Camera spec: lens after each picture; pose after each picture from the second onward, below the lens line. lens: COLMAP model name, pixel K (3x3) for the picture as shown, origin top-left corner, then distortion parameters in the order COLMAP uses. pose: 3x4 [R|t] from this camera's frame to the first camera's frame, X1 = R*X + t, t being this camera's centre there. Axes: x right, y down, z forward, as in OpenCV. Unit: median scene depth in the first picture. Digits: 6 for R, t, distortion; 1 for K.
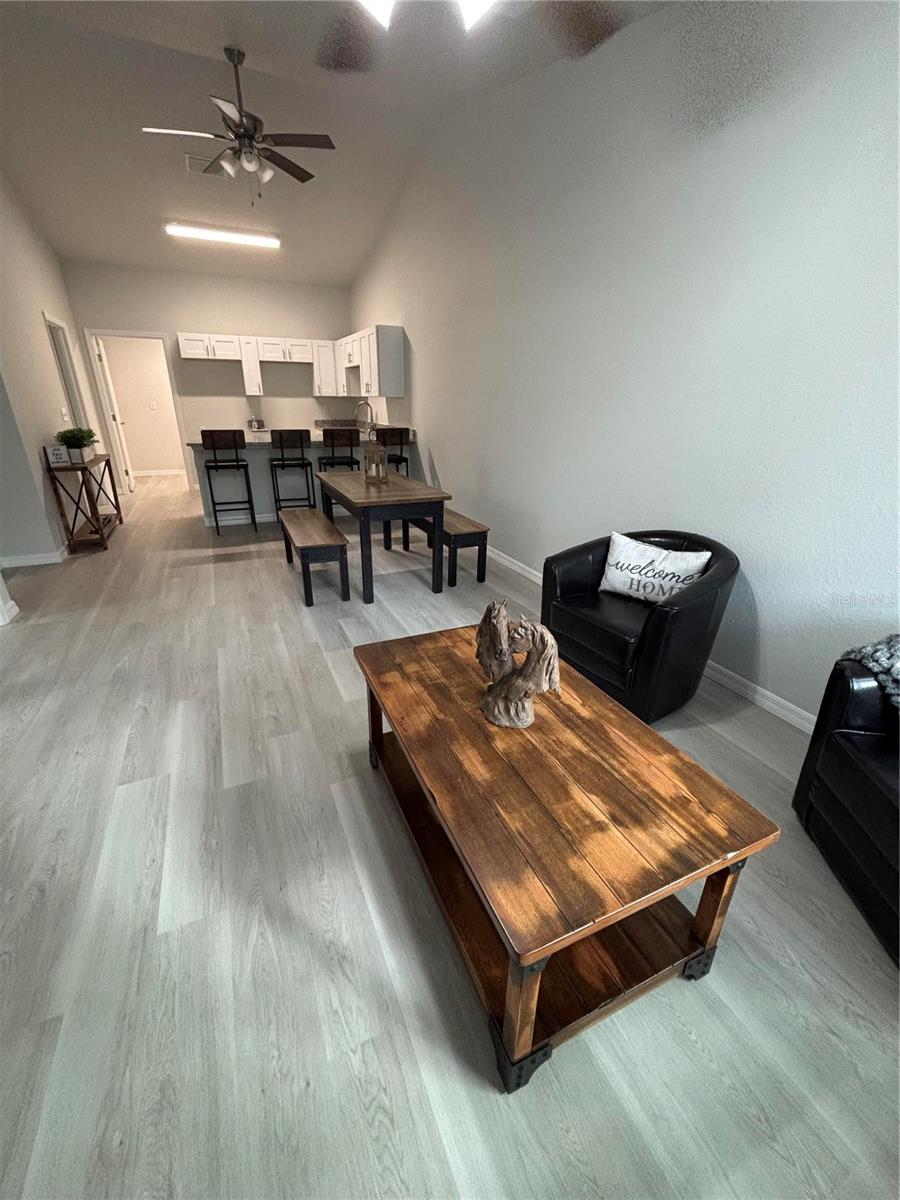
lens RADIAL K [[488.7, 0, 453.0], [0, 488.7, 602.2], [0, 0, 1]] dist [0.001096, 0.001314]
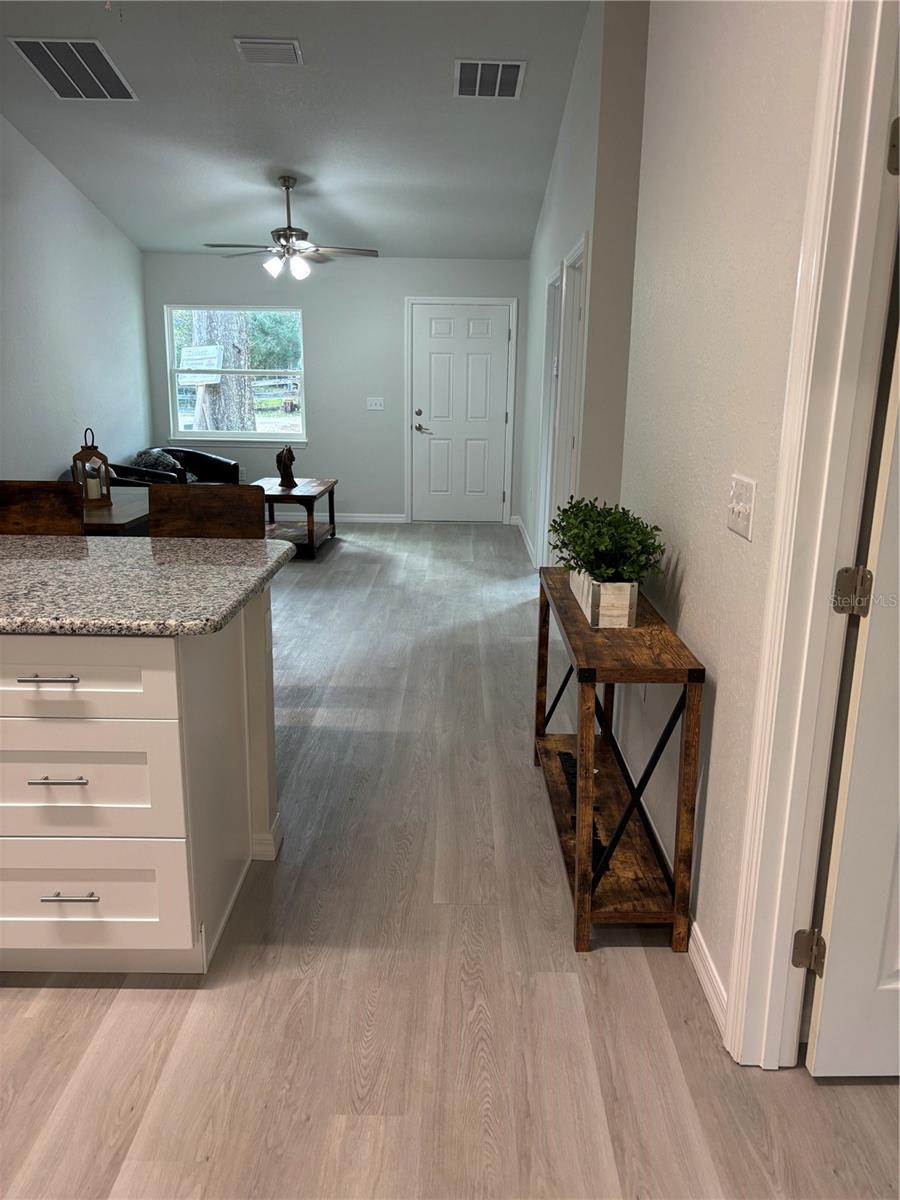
lens RADIAL K [[951.9, 0, 452.8], [0, 951.9, 598.3], [0, 0, 1]] dist [0.003297, -0.002030]
pose [[-0.902552, -0.125181, 0.411982, -1.478021], [0.142243, 0.816407, 0.559685, -1.033161], [-0.406407, 0.563746, -0.719043, 2.349985]]
